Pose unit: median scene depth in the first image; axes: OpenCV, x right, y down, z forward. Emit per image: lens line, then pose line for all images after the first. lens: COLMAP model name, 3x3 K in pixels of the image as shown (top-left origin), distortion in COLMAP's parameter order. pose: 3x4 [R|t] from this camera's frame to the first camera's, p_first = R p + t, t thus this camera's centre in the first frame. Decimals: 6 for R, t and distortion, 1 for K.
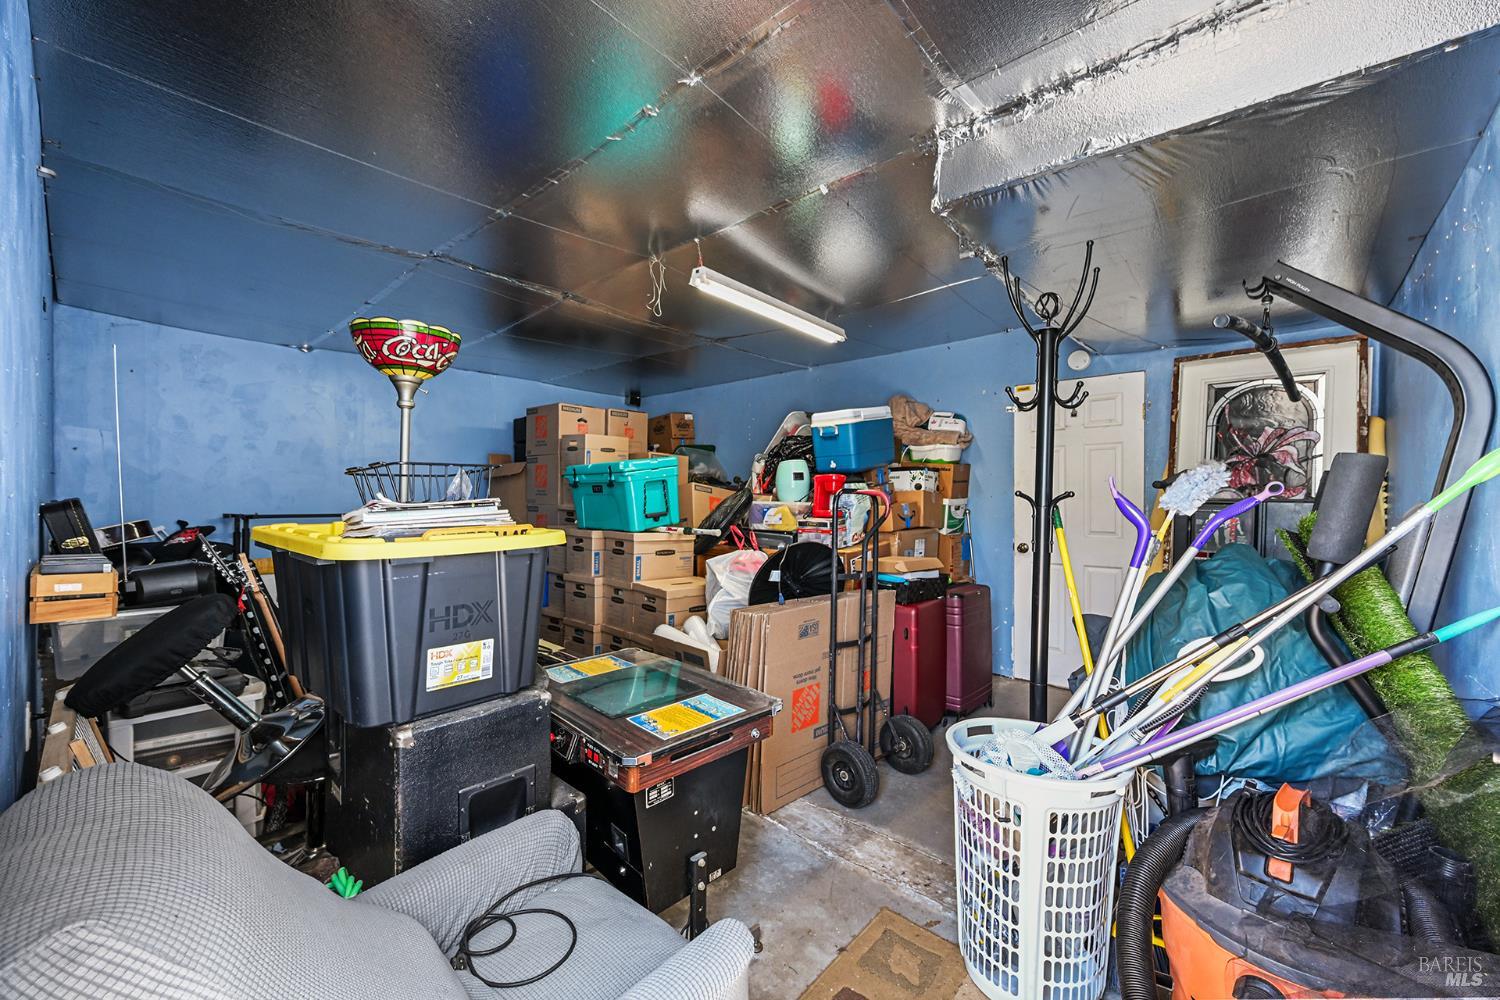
lens RADIAL K [[591.2, 0, 750.0], [0, 591.2, 500.0], [0, 0, 1]] dist [0.000777, -0.000002]
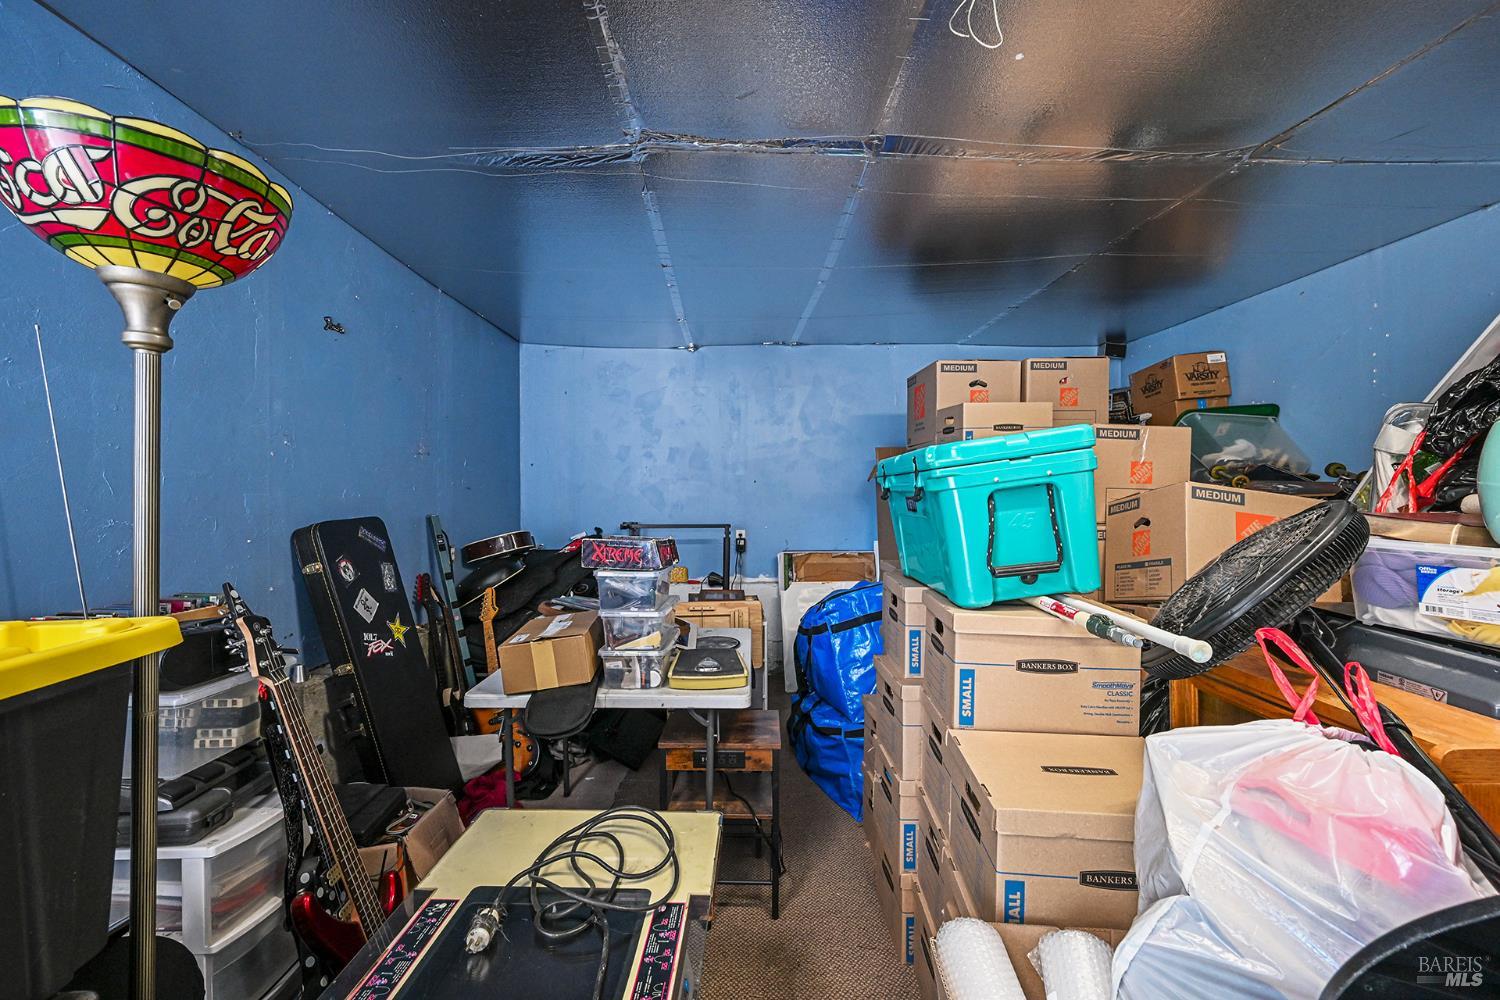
lens RADIAL K [[591.2, 0, 750.0], [0, 591.2, 500.0], [0, 0, 1]] dist [0.000777, -0.000002]
pose [[0.678172, 0.003121, -0.734896, 0.010588], [0.004409, 0.999956, 0.008316, -0.020859], [0.734890, -0.008880, 0.678128, 0.438793]]
